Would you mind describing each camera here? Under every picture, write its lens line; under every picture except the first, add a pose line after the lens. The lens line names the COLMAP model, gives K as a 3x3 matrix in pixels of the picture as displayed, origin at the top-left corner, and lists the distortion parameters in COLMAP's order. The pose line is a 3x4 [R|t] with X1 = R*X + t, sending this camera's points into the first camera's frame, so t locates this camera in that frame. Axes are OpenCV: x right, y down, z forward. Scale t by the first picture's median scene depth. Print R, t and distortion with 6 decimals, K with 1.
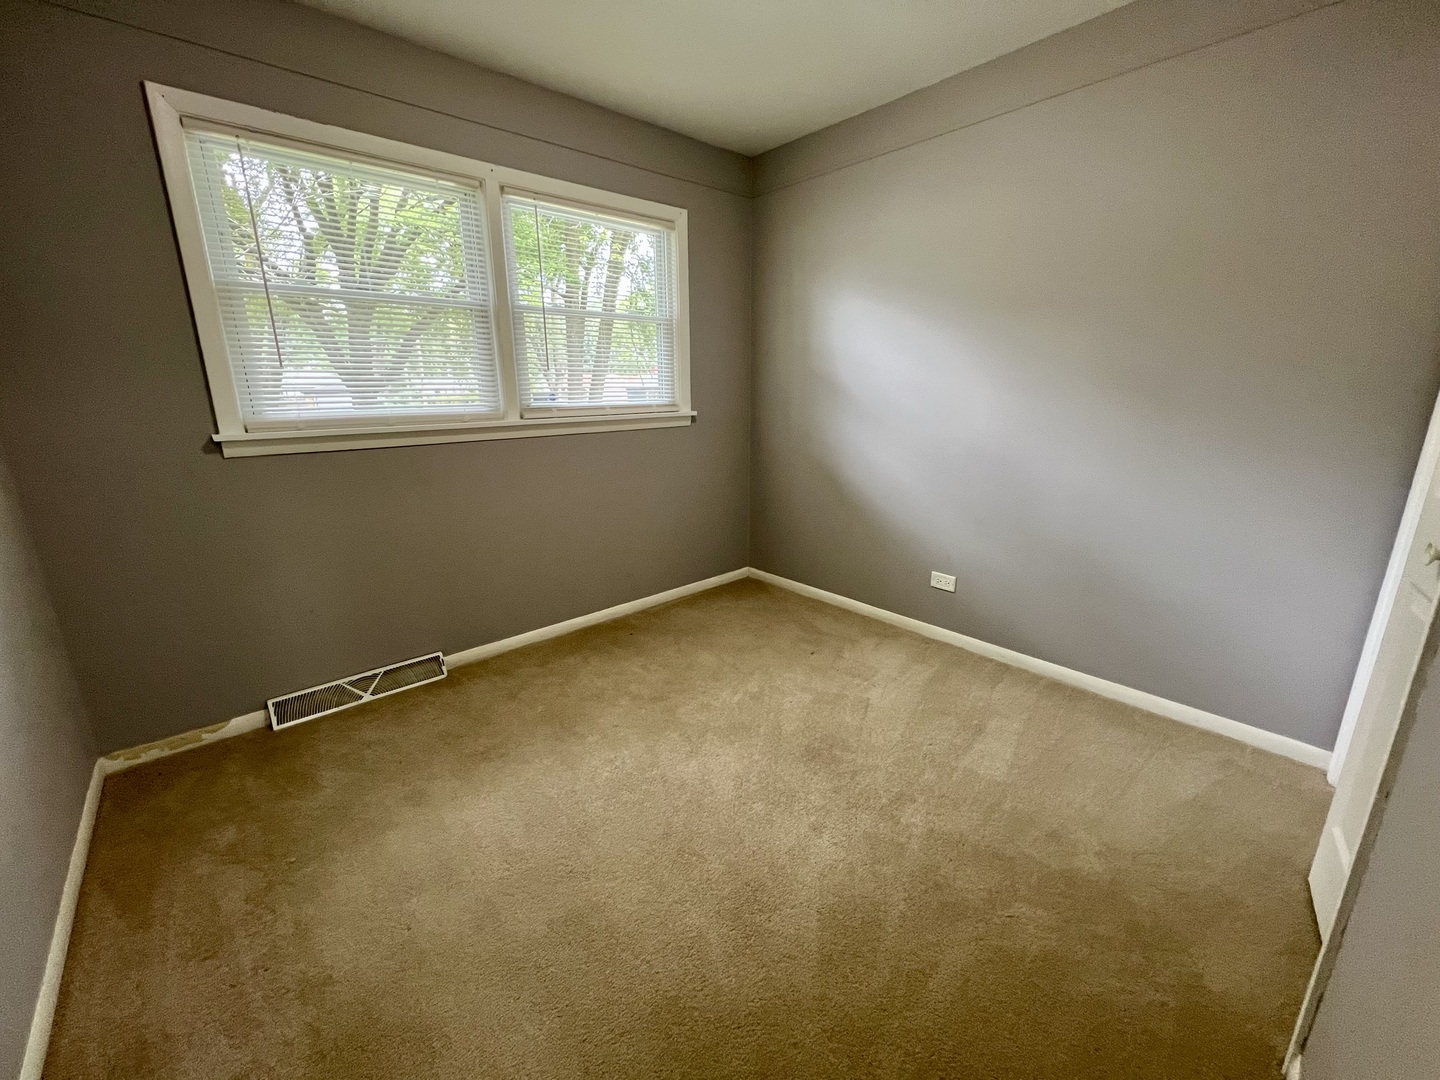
lens RADIAL K [[582.8, 0, 713.9], [0, 582.8, 536.2], [0, 0, 1]] dist [-0.002227, 0.000368]
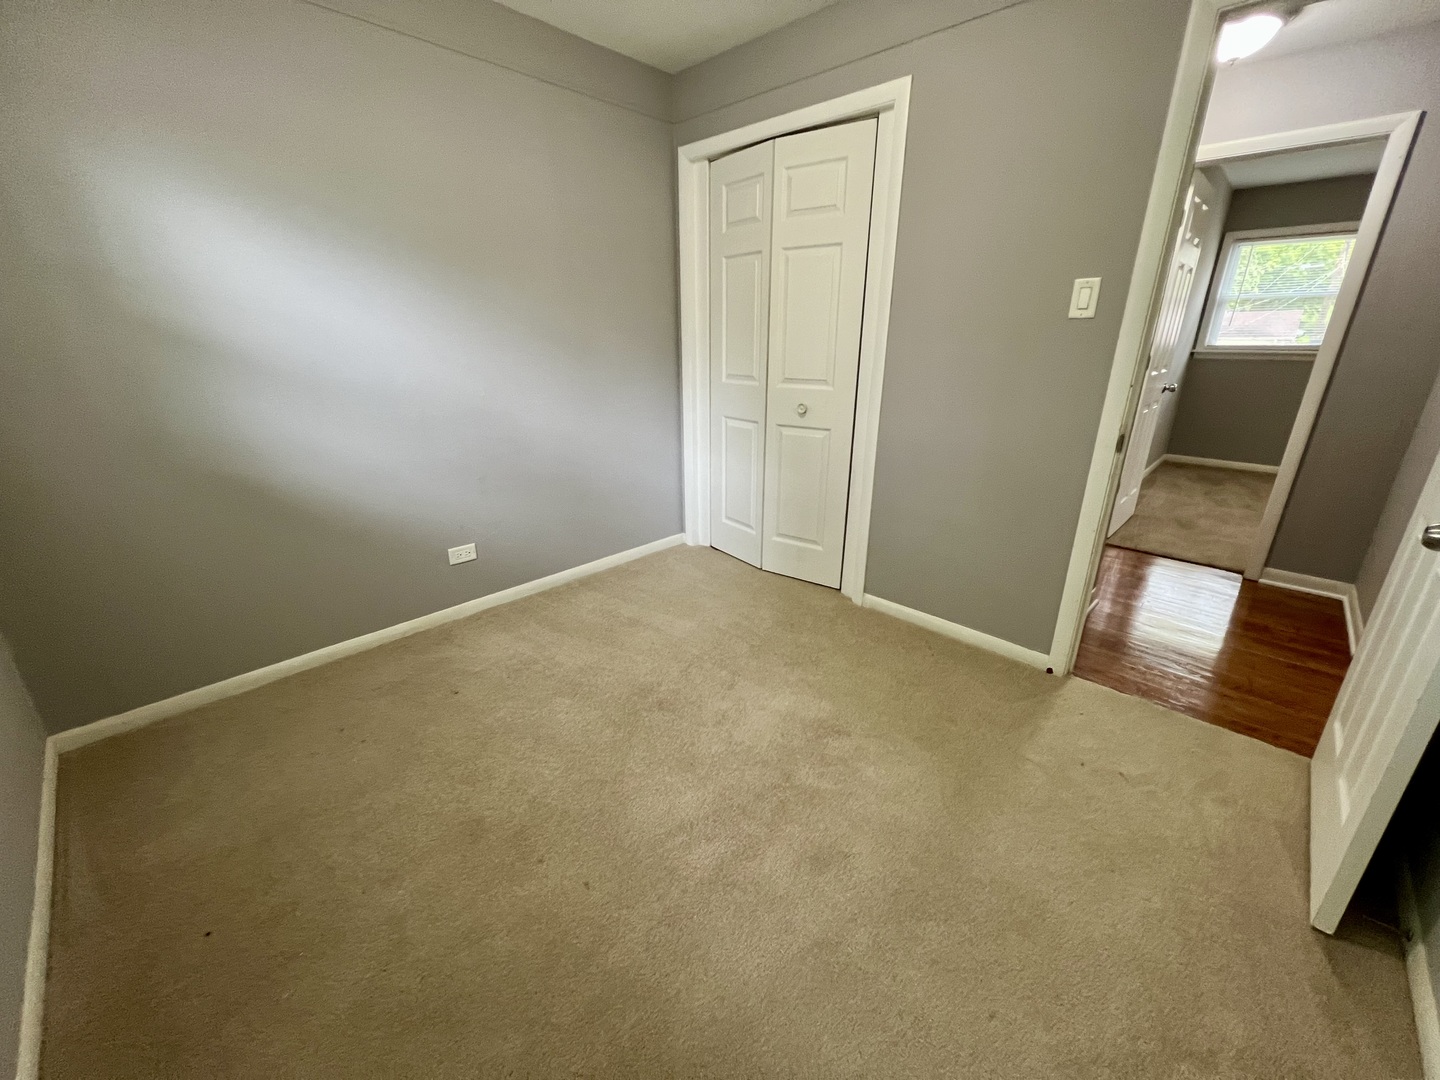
lens RADIAL K [[585.5, 0, 720.0], [0, 585.5, 540.0], [0, 0, 1]] dist [0.000214, 0.000103]
pose [[-0.082309, -0.326203, 0.941710, -0.525605], [0.260637, 0.904984, 0.336262, -0.152668], [-0.961922, 0.273122, 0.010532, 0.581554]]
